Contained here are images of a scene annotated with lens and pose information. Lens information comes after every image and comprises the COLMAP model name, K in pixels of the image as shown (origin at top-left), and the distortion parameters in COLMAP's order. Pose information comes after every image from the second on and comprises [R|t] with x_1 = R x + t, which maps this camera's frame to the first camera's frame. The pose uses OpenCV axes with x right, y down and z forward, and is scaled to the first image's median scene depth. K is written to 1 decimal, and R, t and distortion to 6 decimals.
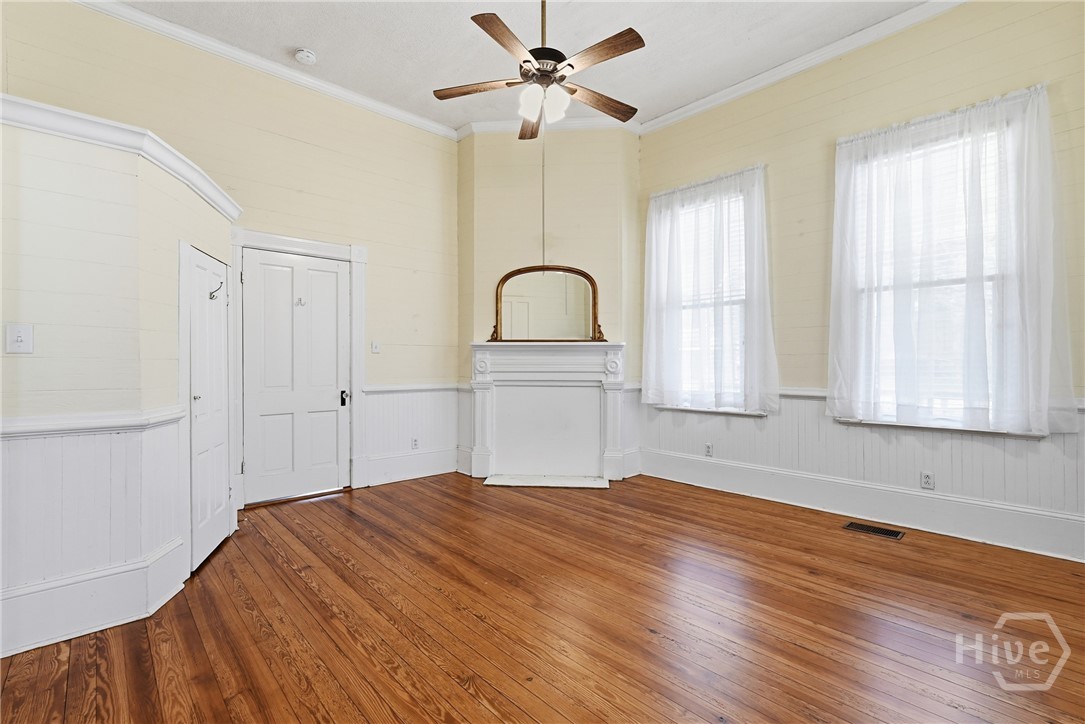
lens RADIAL K [[485.1, 0, 537.4], [0, 485.1, 356.9], [0, 0, 1]] dist [-0.013817, 0.003848]
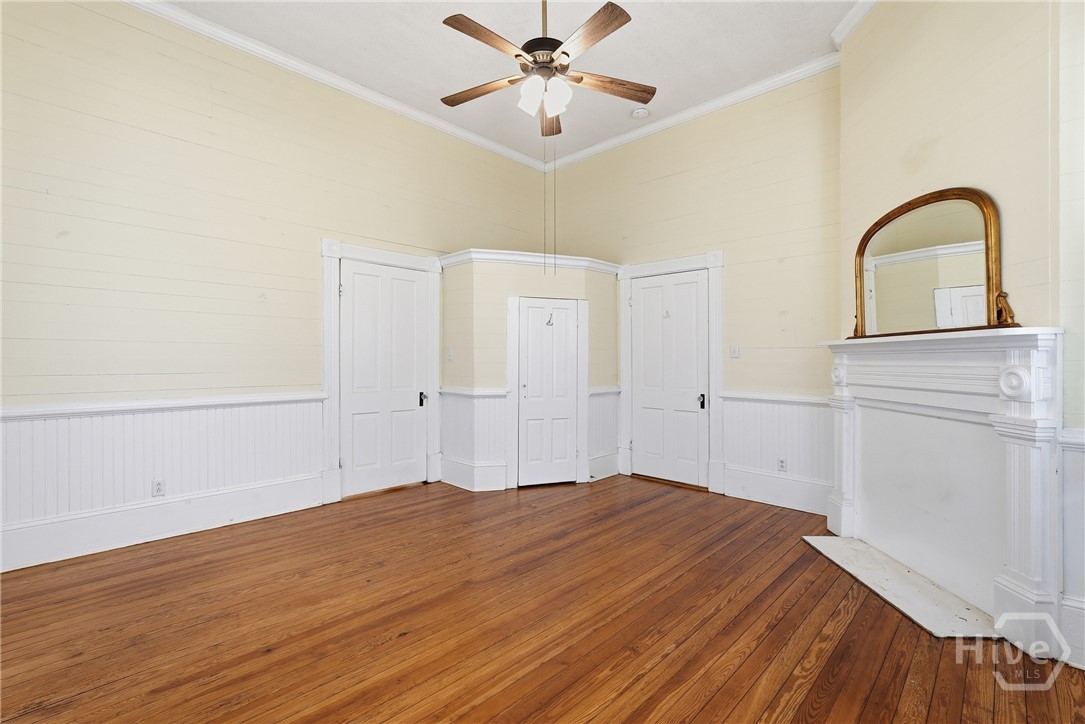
lens RADIAL K [[485.1, 0, 551.7], [0, 485.1, 362.6], [0, 0, 1]] dist [-0.013817, 0.003848]
pose [[0.058709, 0.002120, -0.998273, 0.732242], [-0.000535, 0.999998, 0.002093, -0.000426], [0.998275, 0.000411, 0.058710, 0.725874]]
